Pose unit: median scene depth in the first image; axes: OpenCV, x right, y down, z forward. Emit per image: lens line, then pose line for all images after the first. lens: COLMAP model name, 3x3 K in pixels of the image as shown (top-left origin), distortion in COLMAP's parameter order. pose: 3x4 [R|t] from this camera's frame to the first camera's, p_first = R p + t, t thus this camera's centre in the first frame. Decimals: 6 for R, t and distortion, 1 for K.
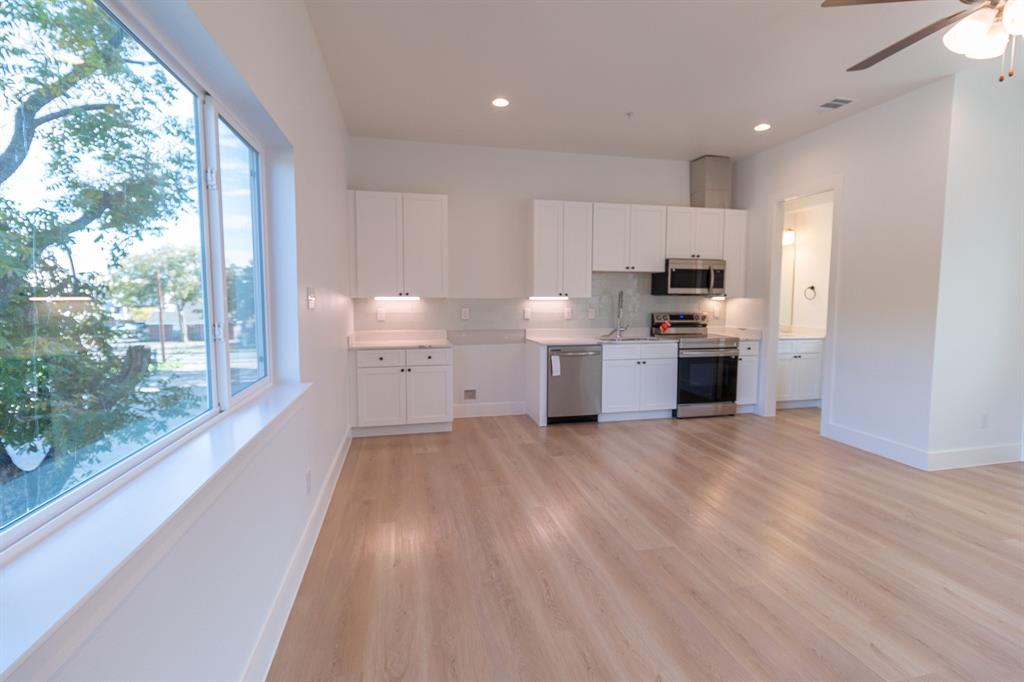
lens RADIAL K [[470.5, 0, 515.8], [0, 470.5, 334.6], [0, 0, 1]] dist [0.015417, -0.000179]
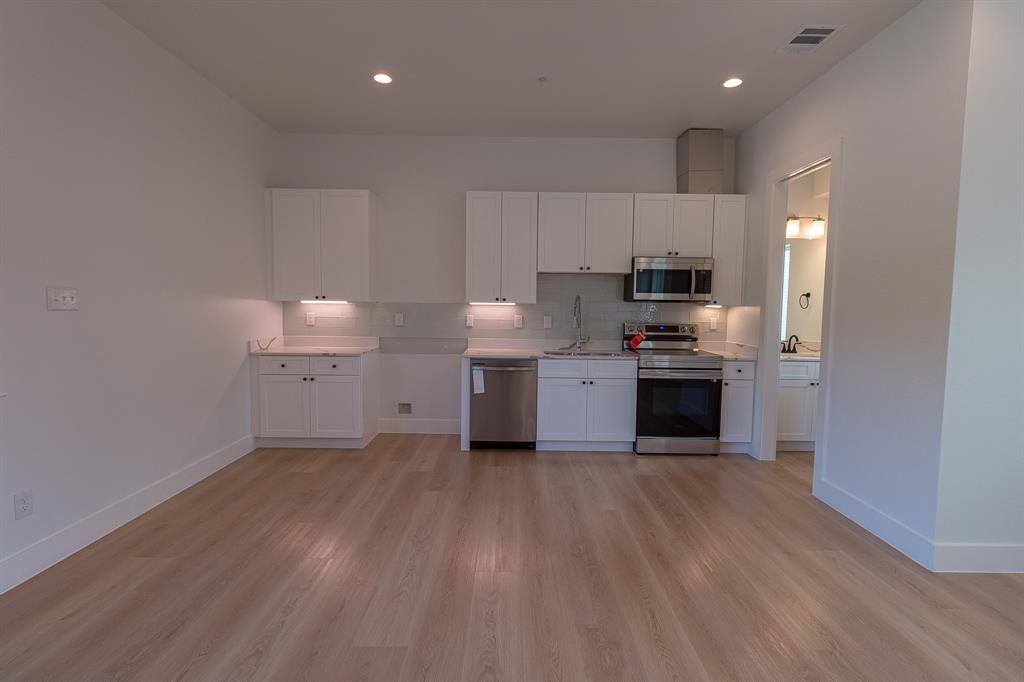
lens RADIAL K [[470.5, 0, 515.8], [0, 470.5, 334.6], [0, 0, 1]] dist [0.015417, -0.000179]
pose [[0.973831, 0.025470, -0.225844, 0.317709], [-0.028424, 0.999548, -0.009839, -0.012517], [0.225491, 0.016001, 0.974114, 0.159951]]
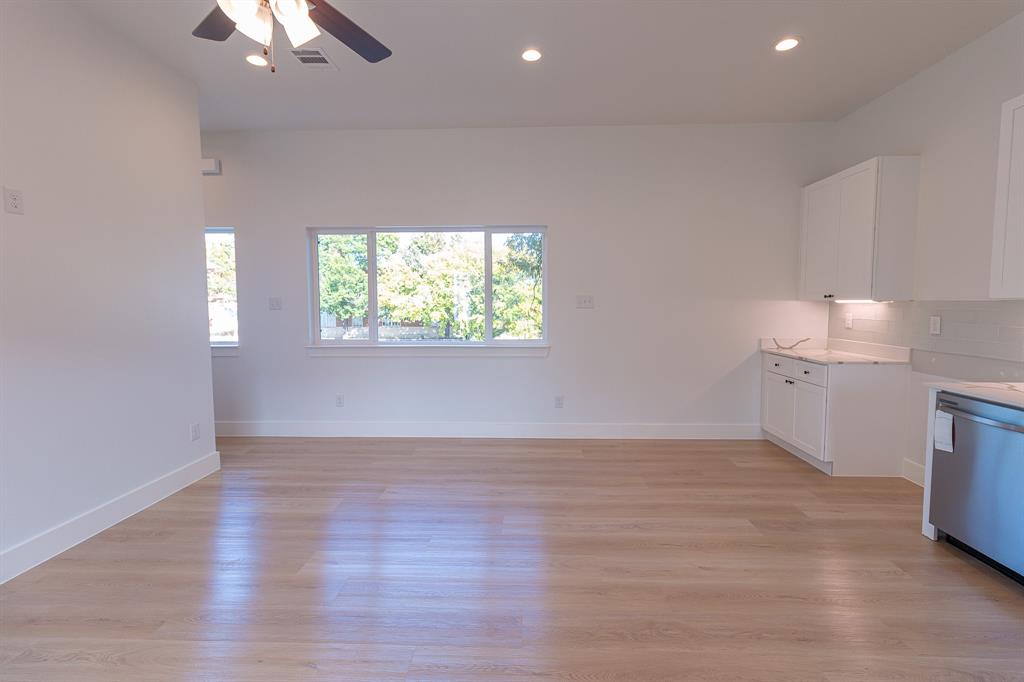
lens RADIAL K [[470.5, 0, 515.8], [0, 470.5, 334.6], [0, 0, 1]] dist [0.015417, -0.000179]
pose [[-0.267229, 0.064892, -0.961446, 0.650306], [-0.072136, 0.993584, 0.087111, -0.046541], [0.960929, 0.092633, -0.260834, 0.623708]]
